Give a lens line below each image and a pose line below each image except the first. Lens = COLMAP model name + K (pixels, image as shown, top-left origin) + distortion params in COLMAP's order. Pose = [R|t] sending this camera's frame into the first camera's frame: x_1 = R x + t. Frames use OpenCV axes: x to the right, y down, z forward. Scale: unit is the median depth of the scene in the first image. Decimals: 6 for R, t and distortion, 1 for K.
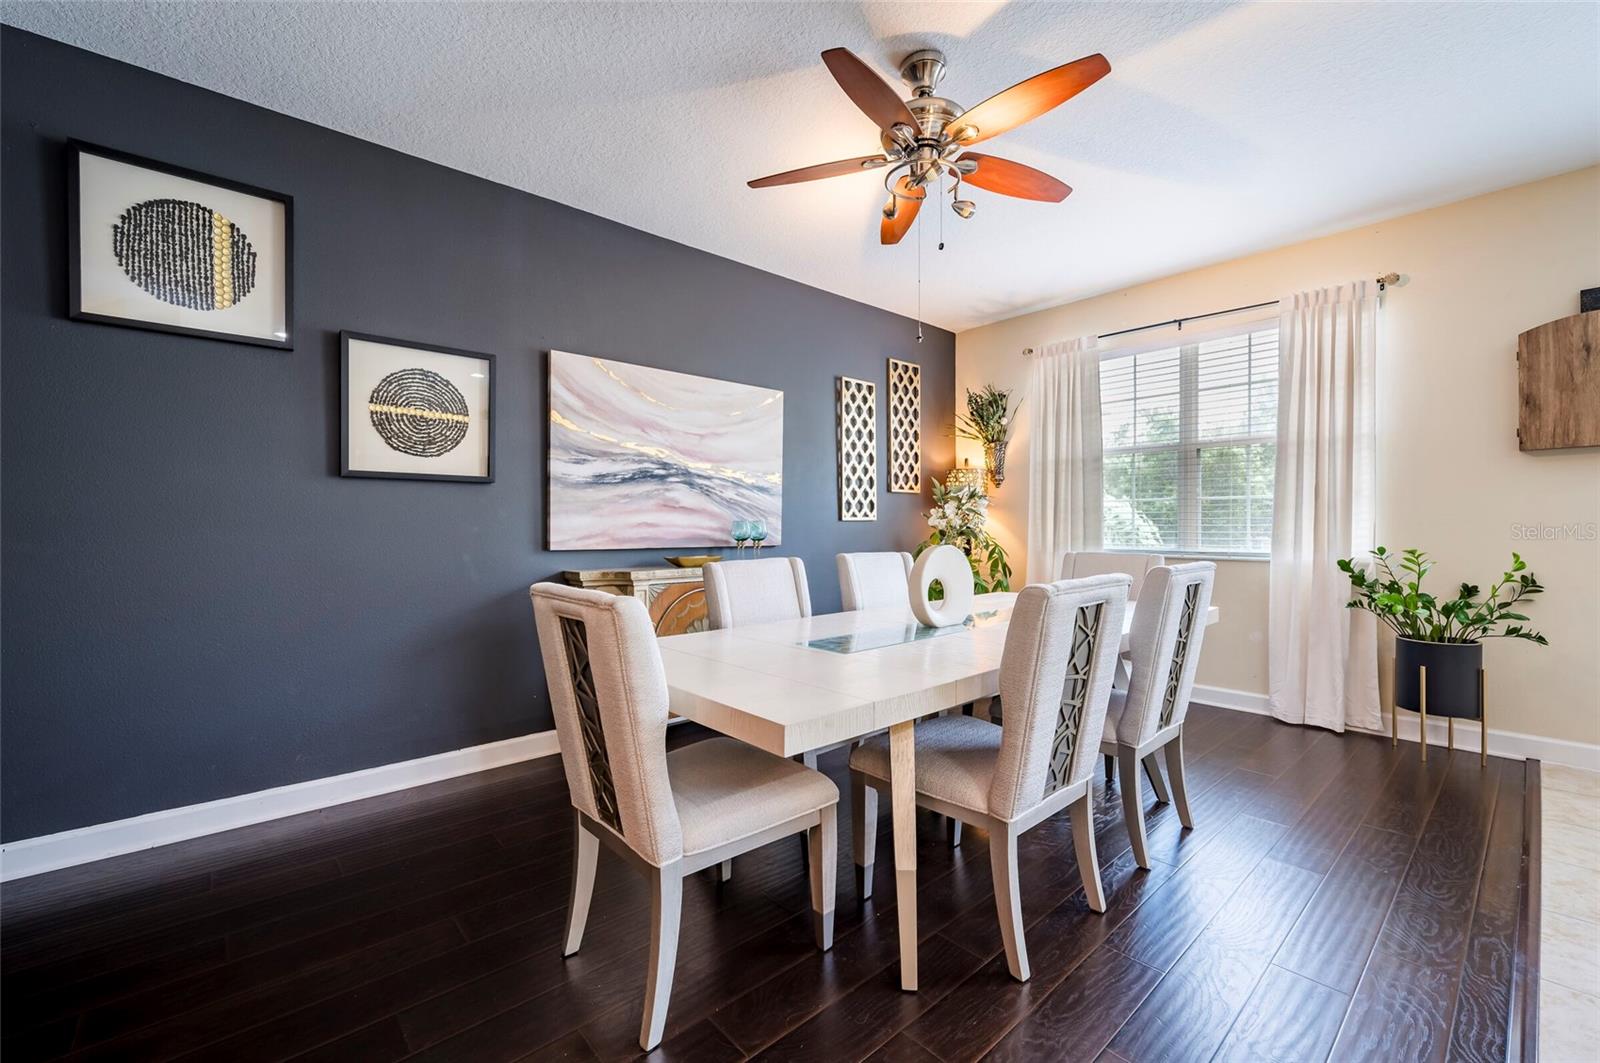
lens RADIAL K [[656.8, 0, 808.7], [0, 656.8, 530.5], [0, 0, 1]] dist [0.000742, -0.000654]
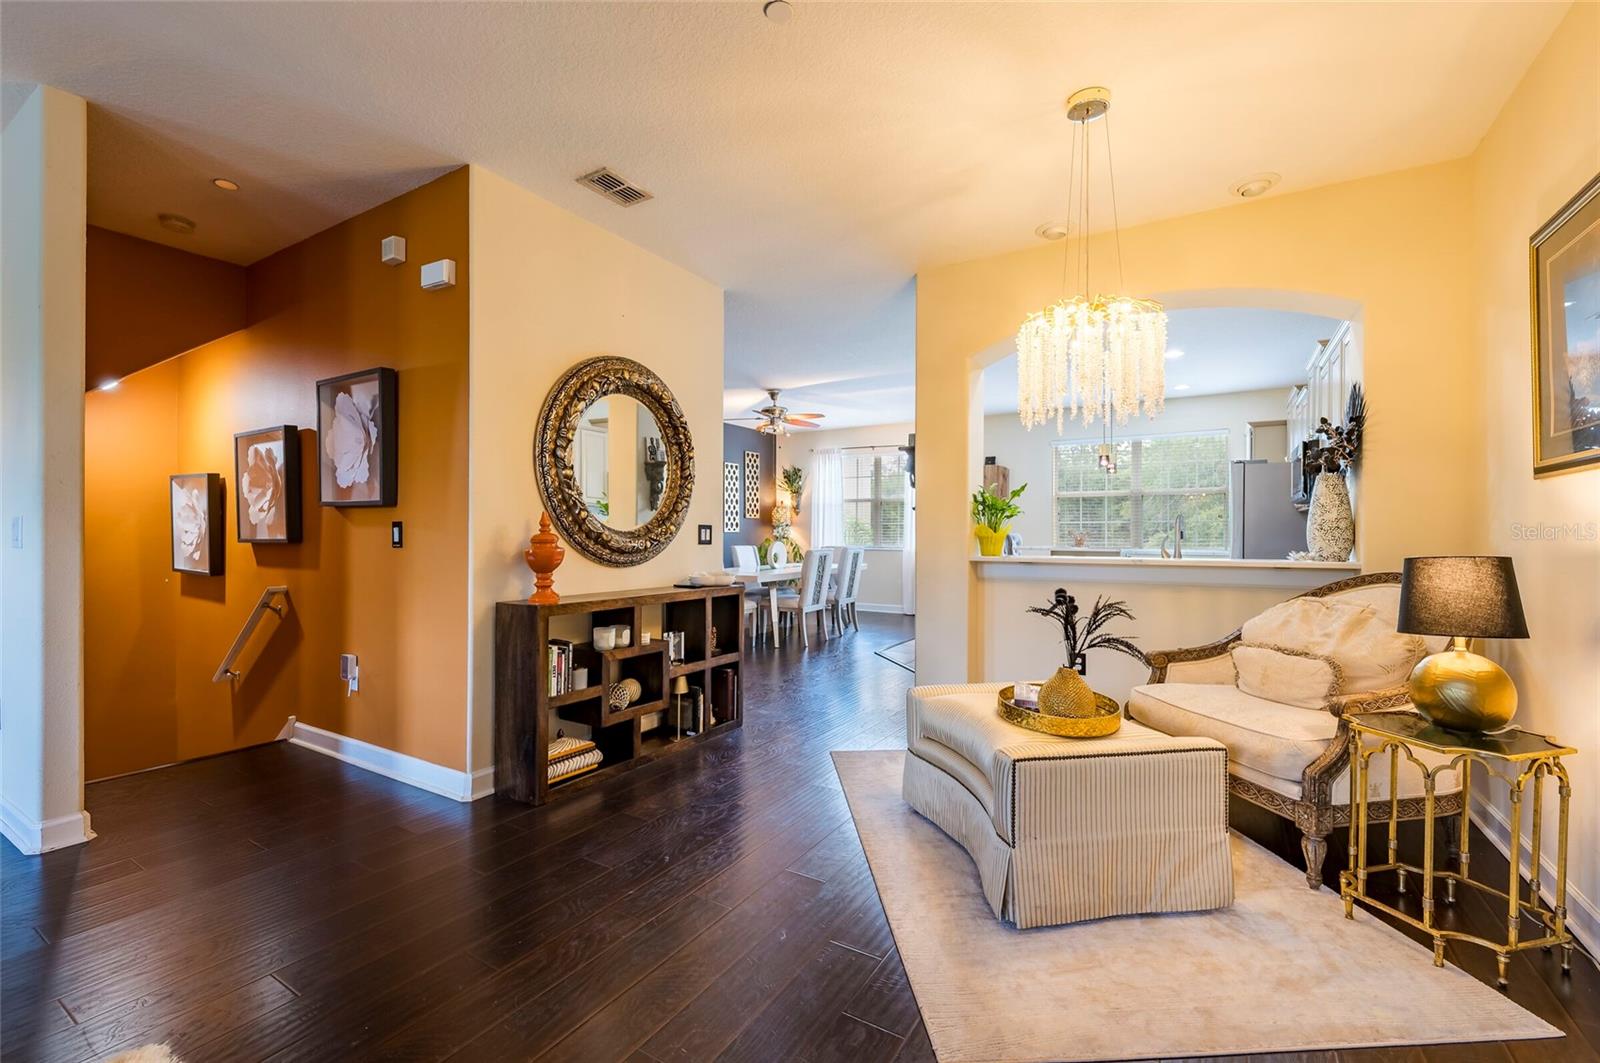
lens RADIAL K [[688.1, 0, 801.3], [0, 688.1, 534.9], [0, 0, 1]] dist [0.008306, -0.004621]
pose [[0.956522, 0.002148, 0.291652, -0.436989], [-0.000222, 0.999978, -0.006635, 0.009016], [-0.291660, 0.006282, 0.956502, -1.416593]]
